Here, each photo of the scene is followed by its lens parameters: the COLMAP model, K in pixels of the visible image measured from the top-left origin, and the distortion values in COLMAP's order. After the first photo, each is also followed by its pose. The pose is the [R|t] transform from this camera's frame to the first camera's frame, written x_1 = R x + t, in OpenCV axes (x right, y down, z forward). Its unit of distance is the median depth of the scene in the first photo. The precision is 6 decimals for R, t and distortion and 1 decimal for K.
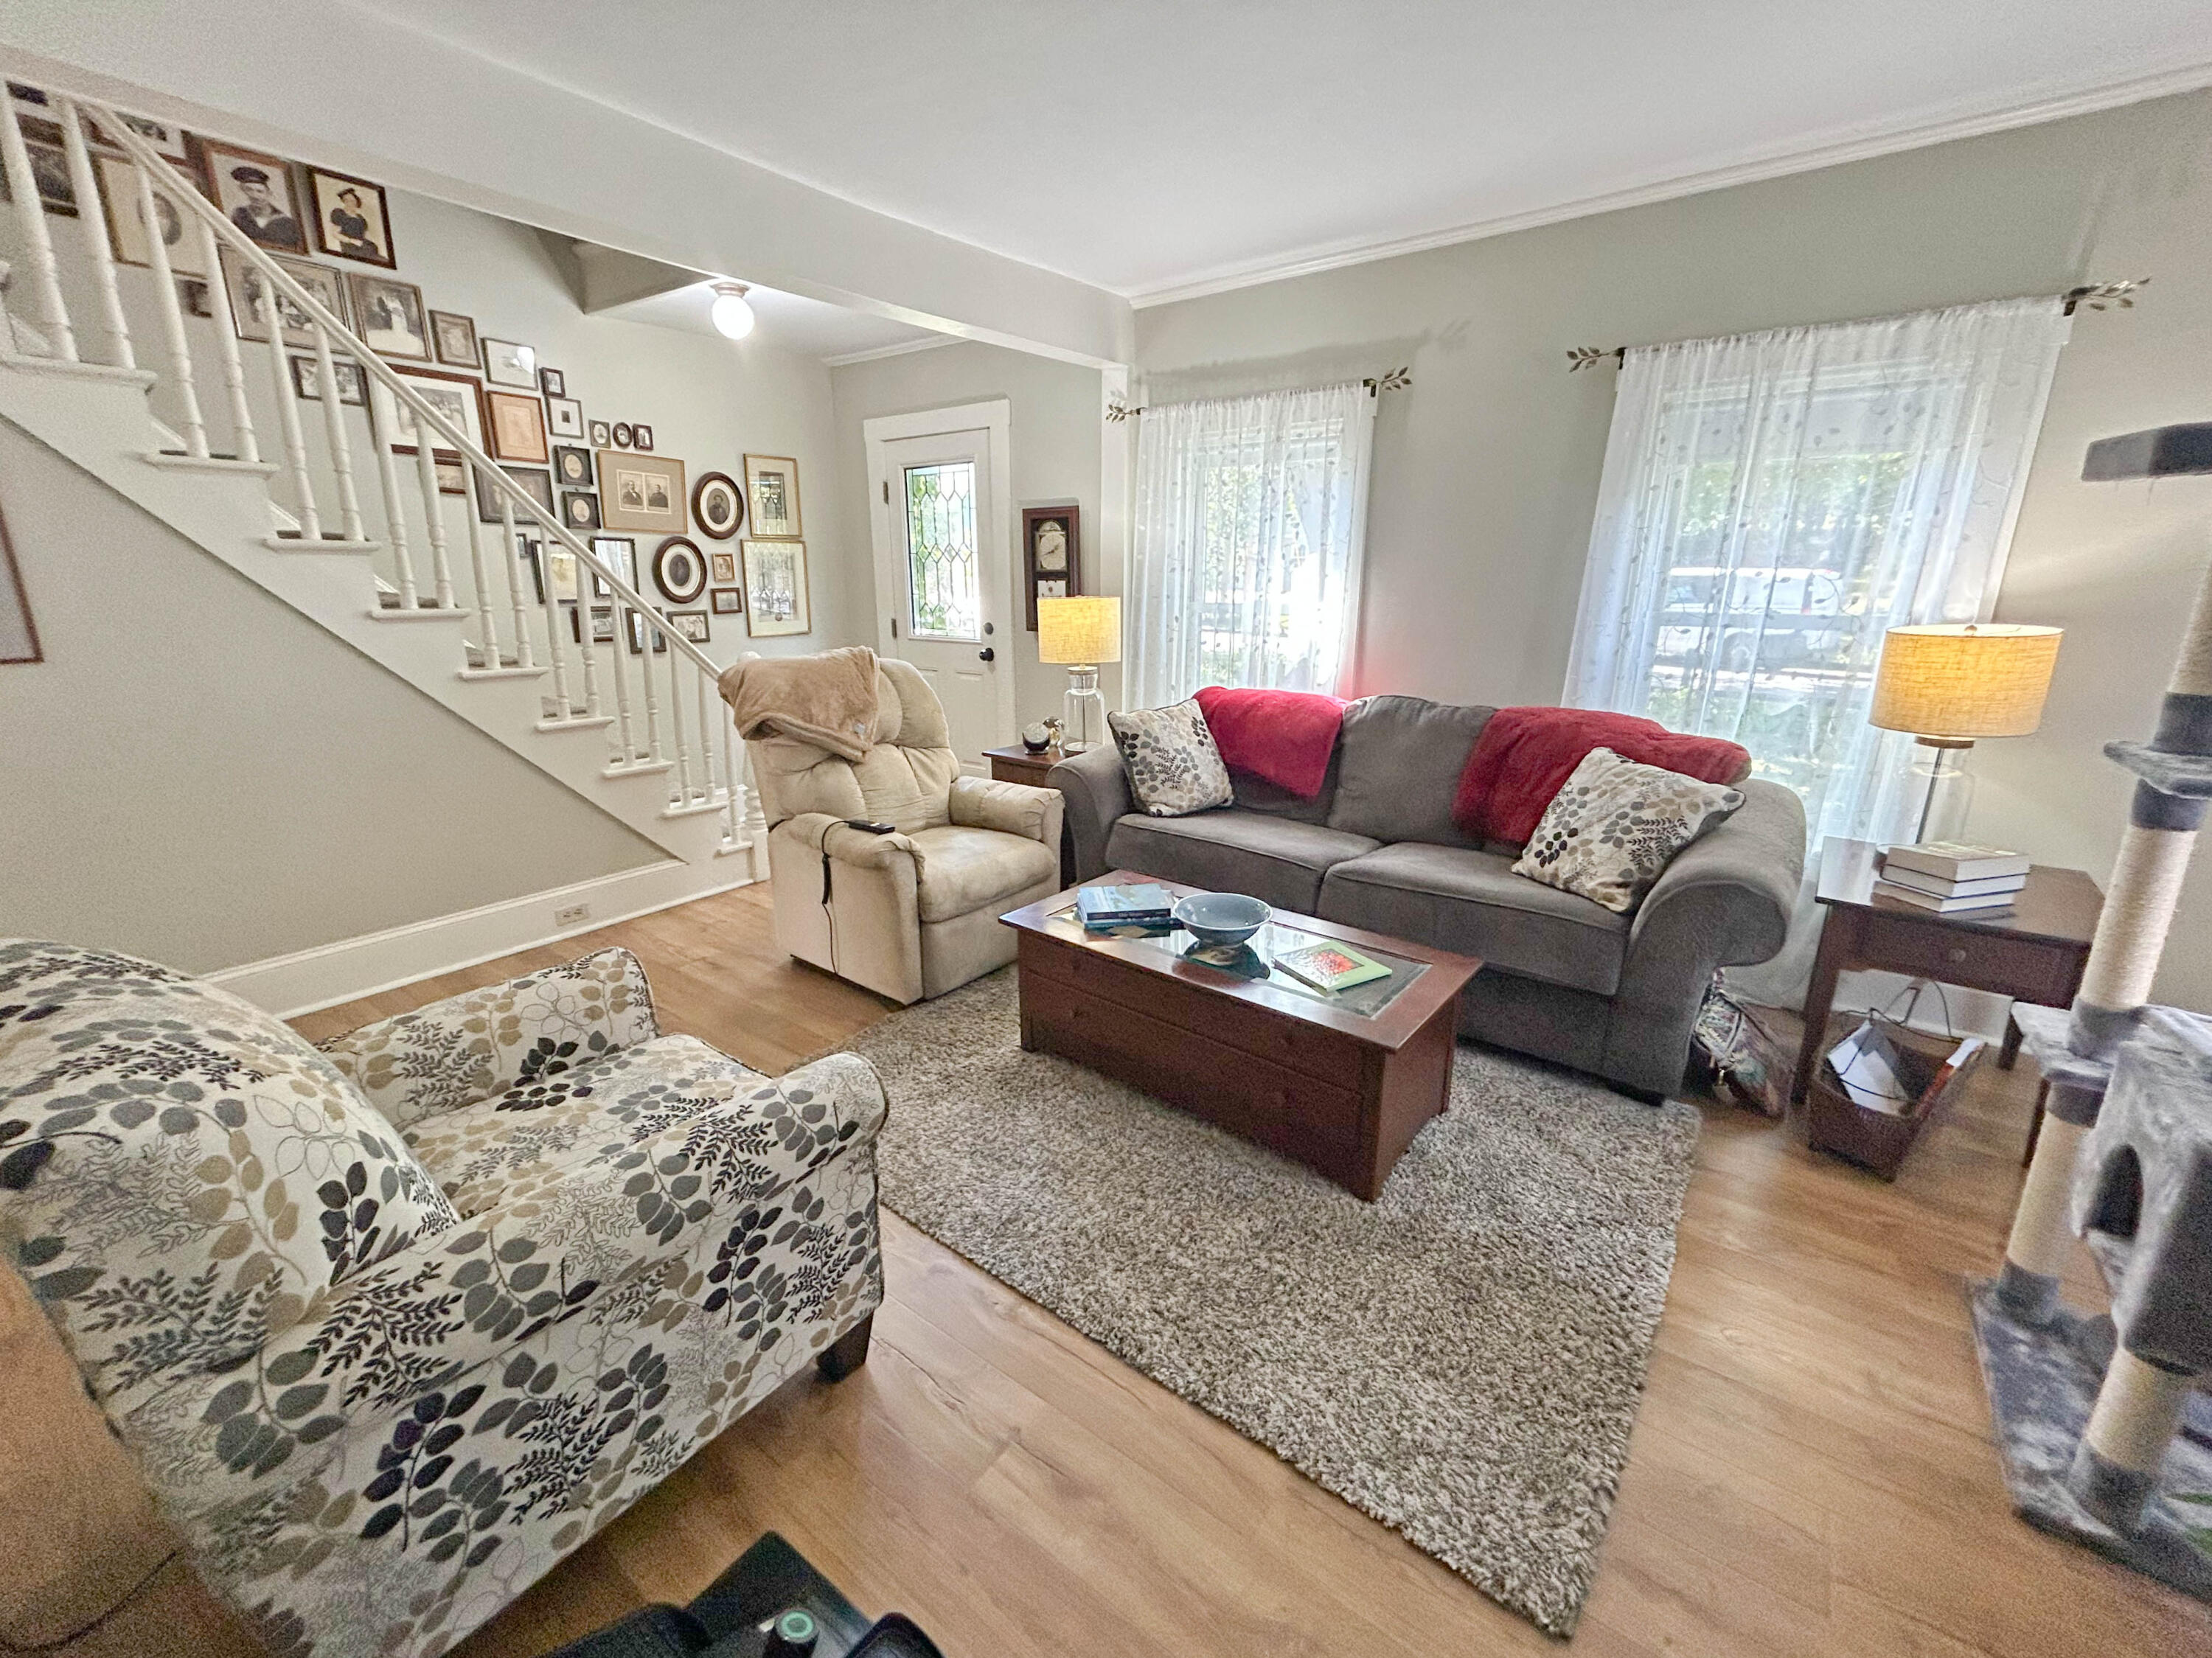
lens RADIAL K [[901.9, 0, 1109.4], [0, 901.9, 844.9], [0, 0, 1]] dist [-0.003094, 0.000032]
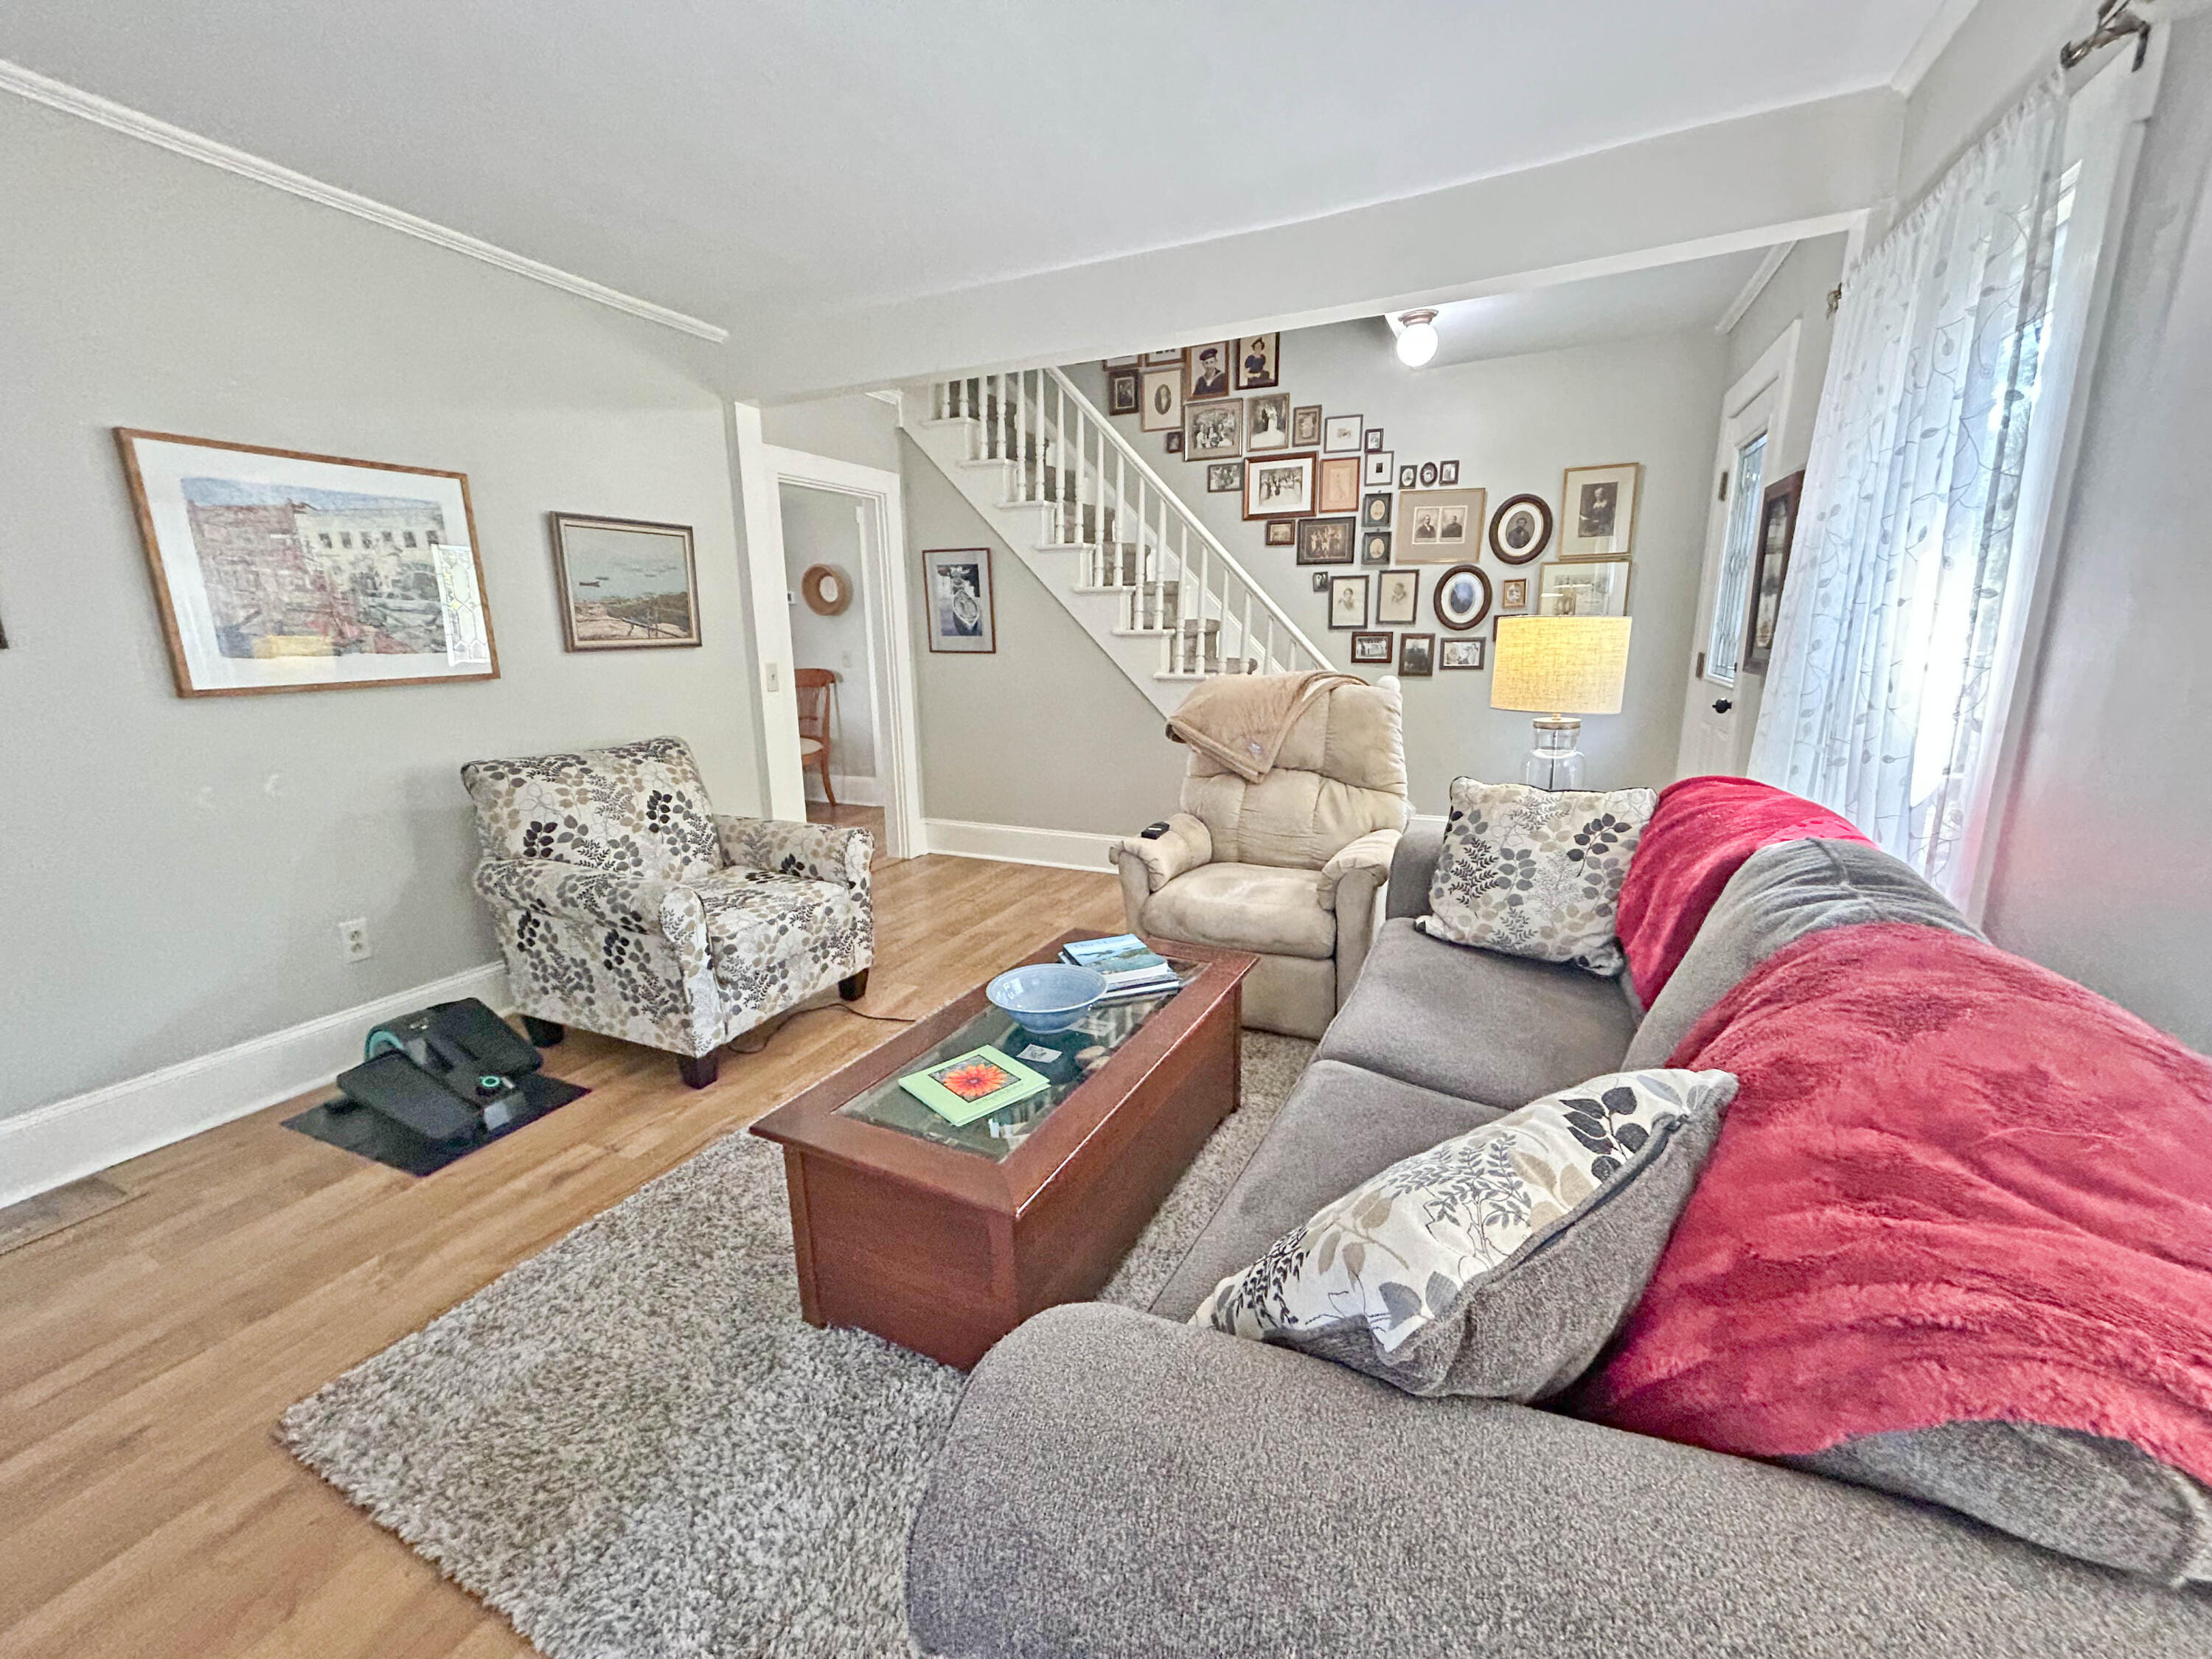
lens RADIAL K [[902.0, 0, 1091.4], [0, 902.0, 828.6], [0, 0, 1]] dist [-0.003094, 0.000032]
pose [[0.199730, 0.214403, -0.956106, 0.535490], [-0.266106, 0.950963, 0.157660, -0.124100], [0.943025, 0.222936, 0.246990, 0.482117]]
